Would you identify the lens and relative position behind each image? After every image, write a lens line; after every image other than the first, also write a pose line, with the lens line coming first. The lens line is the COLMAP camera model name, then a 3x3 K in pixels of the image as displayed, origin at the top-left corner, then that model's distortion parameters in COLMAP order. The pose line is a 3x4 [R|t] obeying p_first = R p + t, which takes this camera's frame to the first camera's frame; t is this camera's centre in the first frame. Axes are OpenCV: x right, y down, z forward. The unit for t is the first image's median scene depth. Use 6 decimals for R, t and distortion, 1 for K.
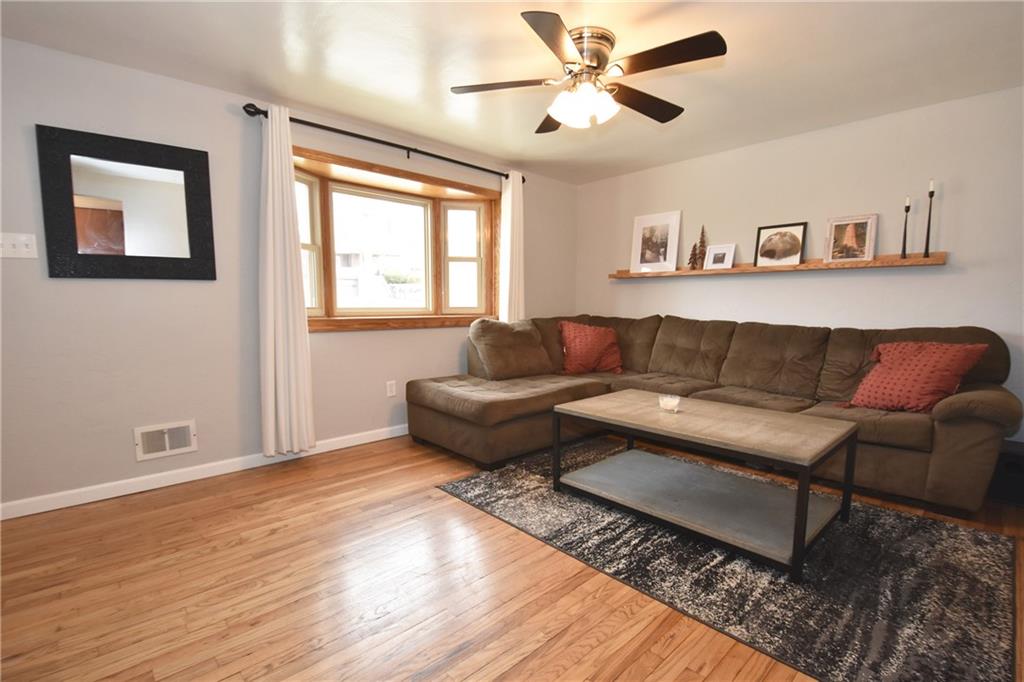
lens RADIAL K [[455.7, 0, 509.7], [0, 455.7, 344.6], [0, 0, 1]] dist [-0.011922, -0.001424]
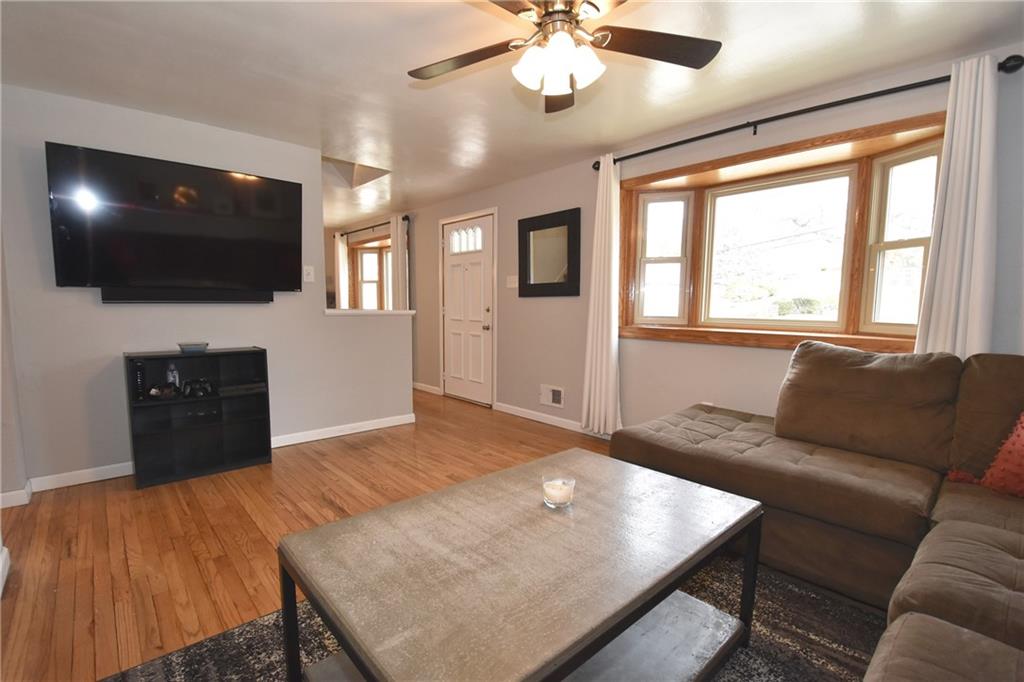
lens RADIAL K [[455.7, 0, 509.9], [0, 455.7, 346.5], [0, 0, 1]] dist [-0.011922, -0.001424]
pose [[0.001524, 0.090563, -0.995890, 0.809712], [-0.097049, 0.991203, 0.089988, -0.092064], [0.995278, 0.096513, 0.010300, 0.793724]]
